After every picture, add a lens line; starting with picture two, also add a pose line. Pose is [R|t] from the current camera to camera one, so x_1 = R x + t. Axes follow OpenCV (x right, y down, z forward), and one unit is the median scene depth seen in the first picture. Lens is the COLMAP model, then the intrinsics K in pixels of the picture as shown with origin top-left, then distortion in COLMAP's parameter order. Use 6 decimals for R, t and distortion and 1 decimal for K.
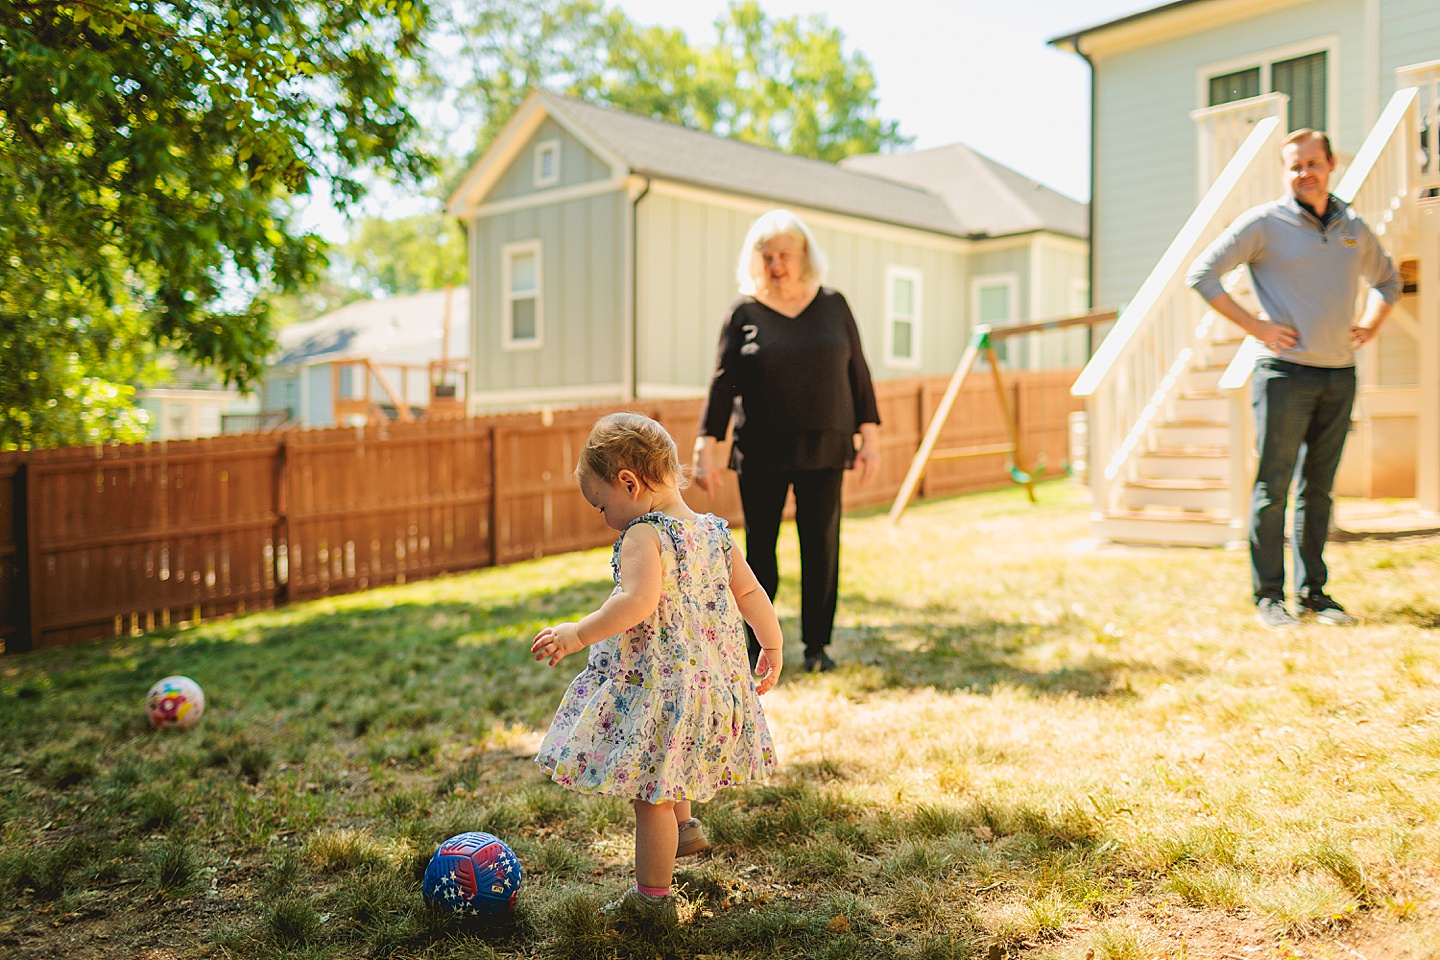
lens RADIAL K [[1367.8, 0, 700.3], [0, 1367.8, 462.9], [0, 0, 1]] dist [0.001503, 0.009089]
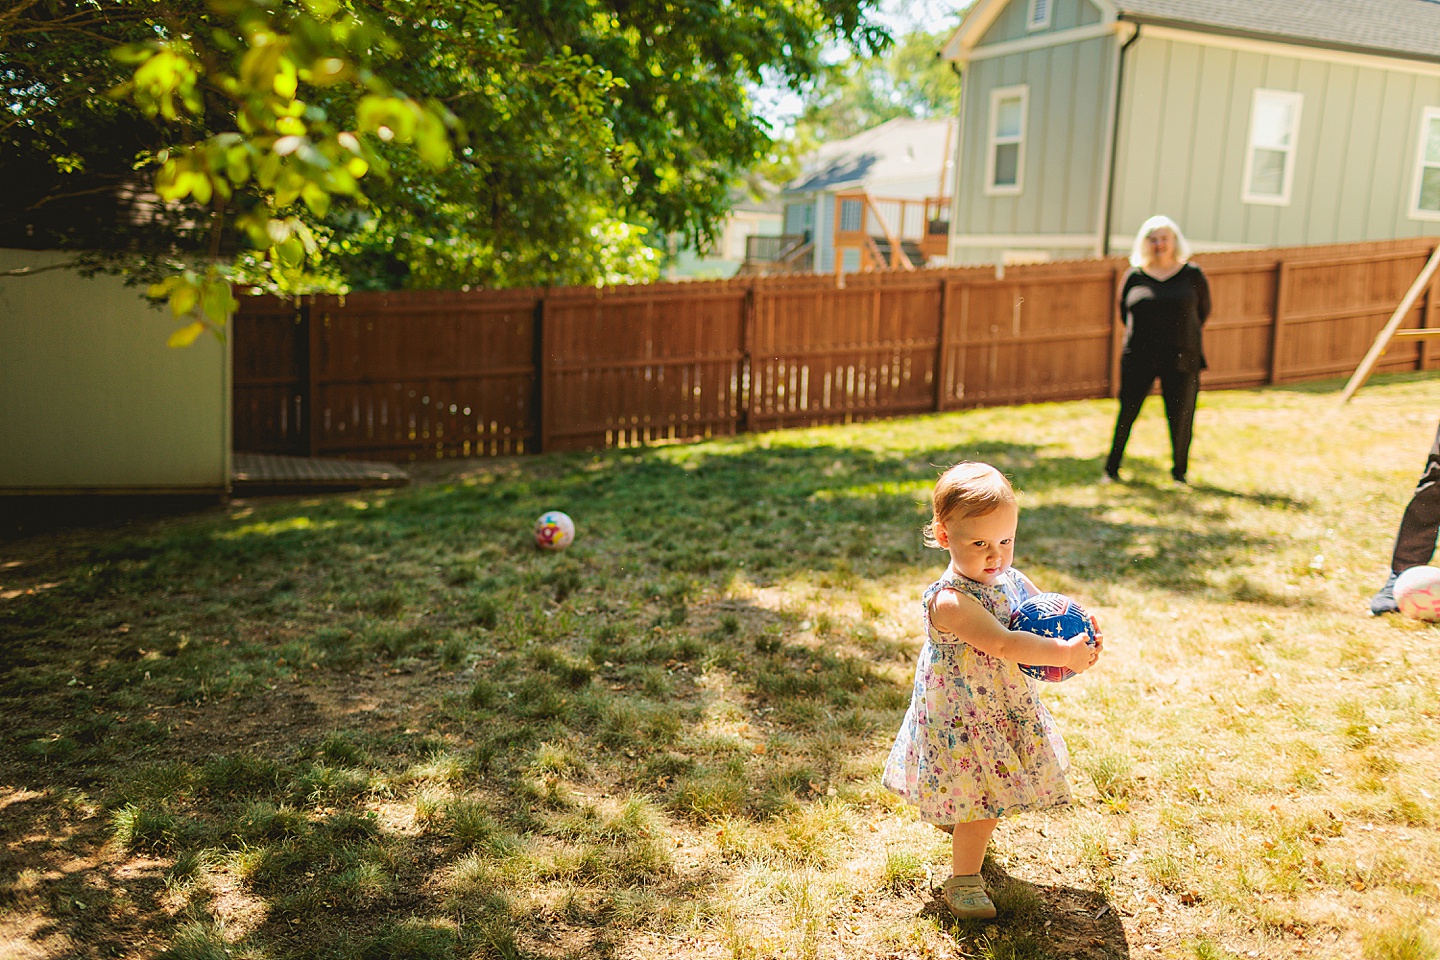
lens RADIAL K [[1367.8, 0, 700.3], [0, 1367.8, 462.9], [0, 0, 1]] dist [0.001503, 0.009089]
pose [[0.924238, 0.096085, -0.369529, 0.157667], [-0.045314, 0.988581, 0.143715, -0.059747], [0.379118, -0.116082, 0.918038, -0.123836]]
